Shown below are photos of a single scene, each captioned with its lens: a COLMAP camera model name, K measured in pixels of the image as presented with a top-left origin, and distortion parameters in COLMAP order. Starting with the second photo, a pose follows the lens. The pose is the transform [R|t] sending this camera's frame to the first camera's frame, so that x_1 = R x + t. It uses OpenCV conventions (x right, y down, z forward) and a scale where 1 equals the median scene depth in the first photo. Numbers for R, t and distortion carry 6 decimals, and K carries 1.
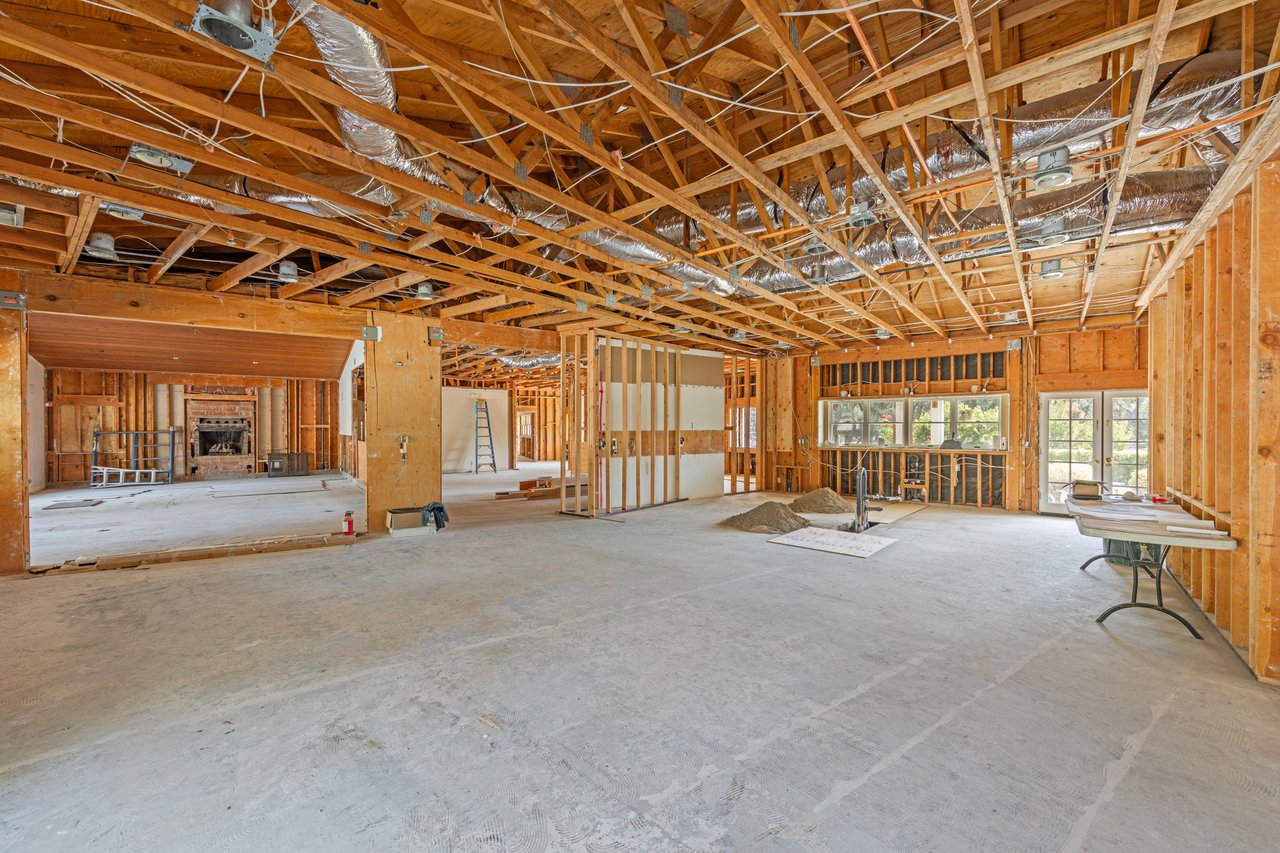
lens RADIAL K [[513.7, 0, 642.6], [0, 513.7, 425.8], [0, 0, 1]] dist [0.001106, -0.000069]
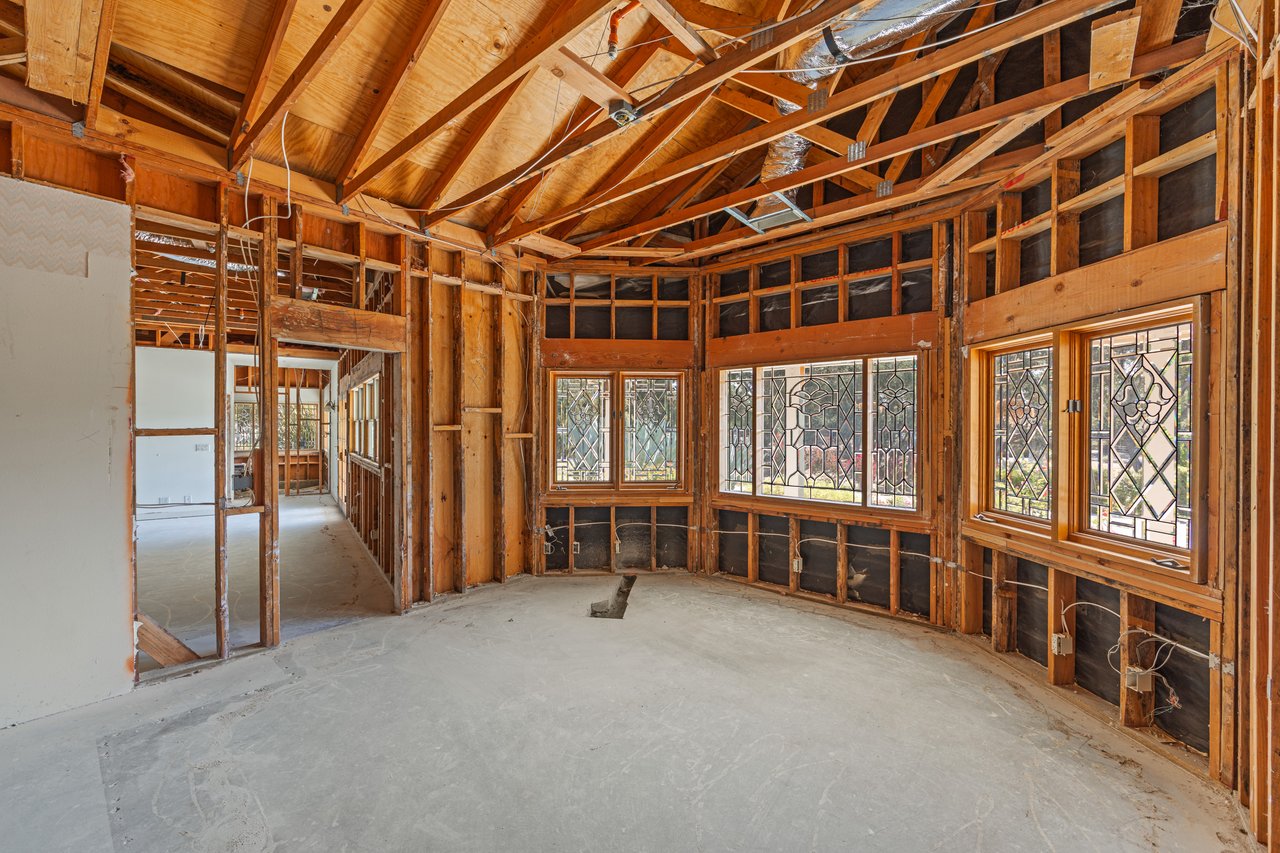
lens RADIAL K [[513.7, 0, 638.7], [0, 513.7, 429.8], [0, 0, 1]] dist [0.001106, -0.000069]
pose [[0.972276, 0.002257, 0.233827, -0.235340], [-0.003591, 0.999980, 0.005282, 0.002448], [-0.233810, -0.005975, 0.972264, 1.116701]]
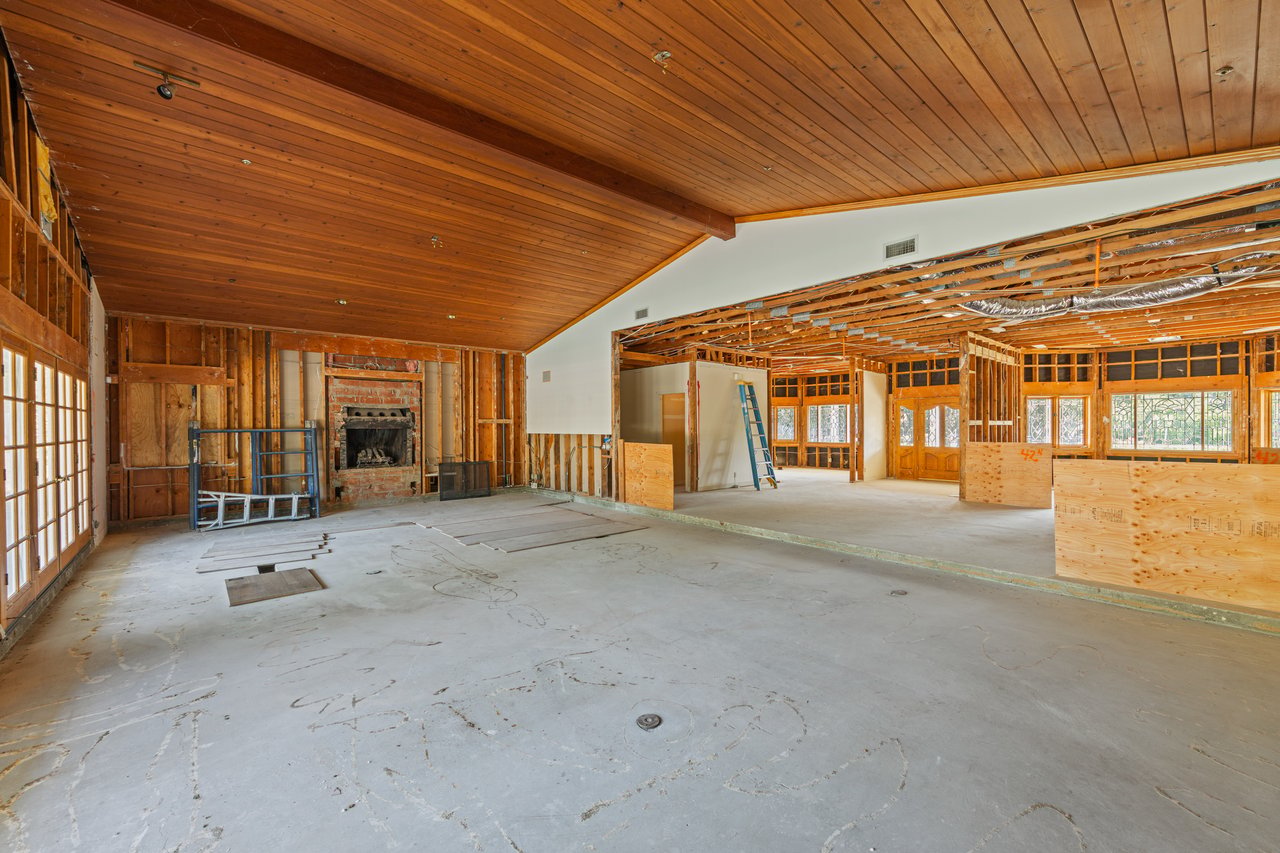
lens RADIAL K [[513.7, 0, 637.9], [0, 513.7, 427.3], [0, 0, 1]] dist [0.001106, -0.000069]
pose [[0.996633, -0.003112, 0.081938, -0.560972], [0.002962, 0.999994, 0.001963, 0.008648], [-0.081943, -0.001714, 0.996636, 0.355484]]
